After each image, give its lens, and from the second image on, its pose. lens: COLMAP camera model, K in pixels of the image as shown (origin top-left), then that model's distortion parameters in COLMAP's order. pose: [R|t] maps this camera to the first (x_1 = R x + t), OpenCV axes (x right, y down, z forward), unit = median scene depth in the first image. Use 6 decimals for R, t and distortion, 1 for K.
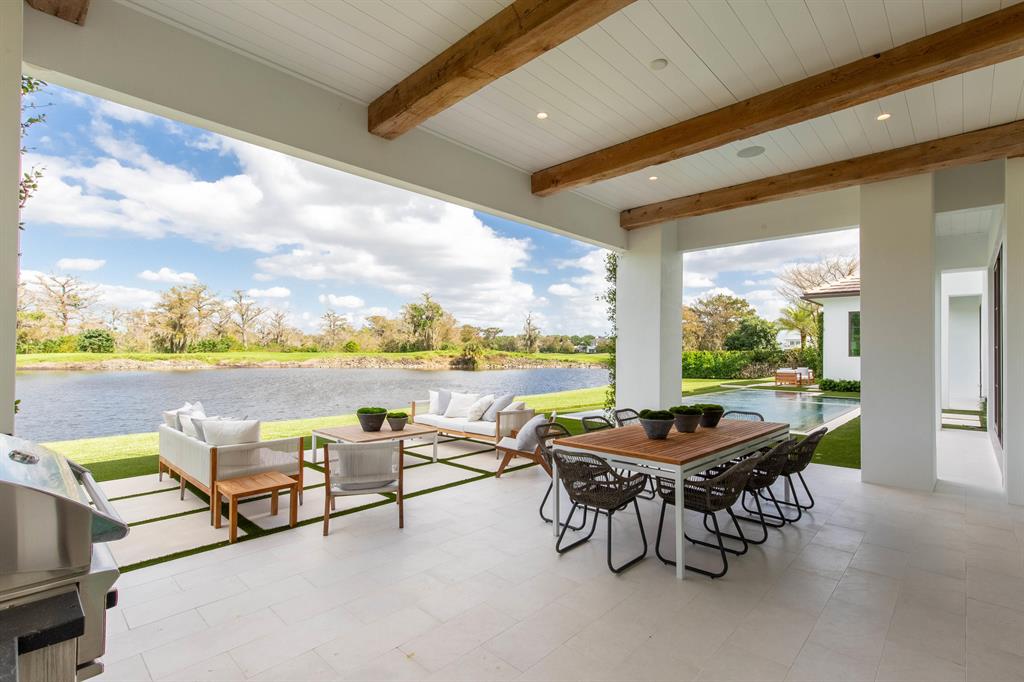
lens RADIAL K [[482.3, 0, 507.6], [0, 482.3, 350.0], [0, 0, 1]] dist [0.001529, 0.000780]
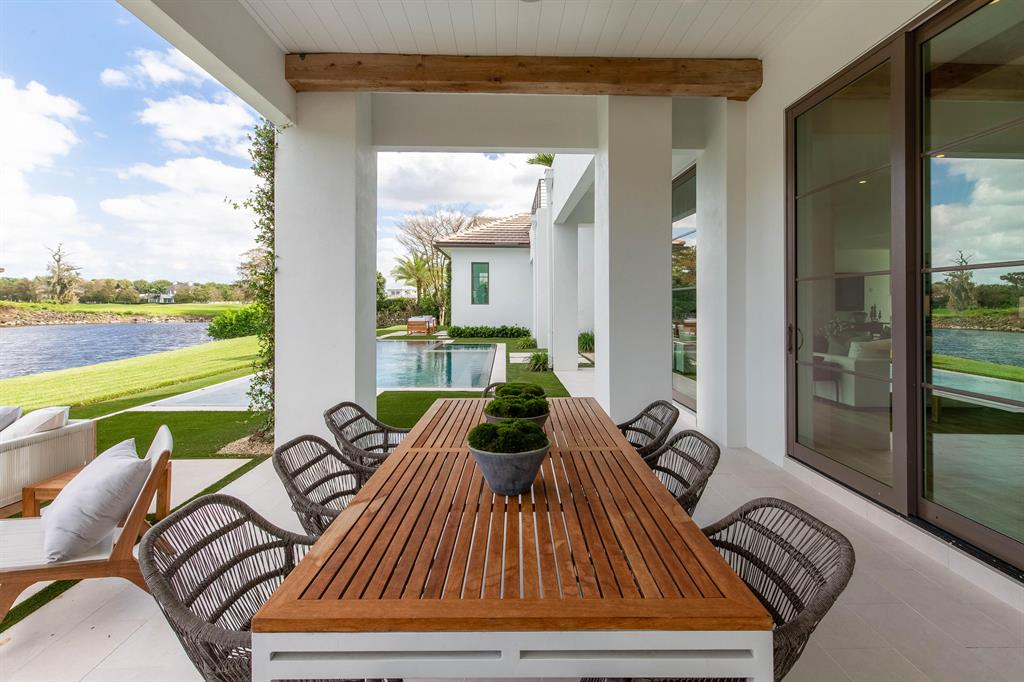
lens RADIAL K [[502.9, 0, 522.9], [0, 502.9, 307.8], [0, 0, 1]] dist [0.002250, 0.000315]
pose [[0.704478, -0.012212, 0.709621, 0.001451], [0.000389, 0.999858, 0.016821, 0.002738], [-0.709726, -0.011574, 0.704383, 0.137011]]
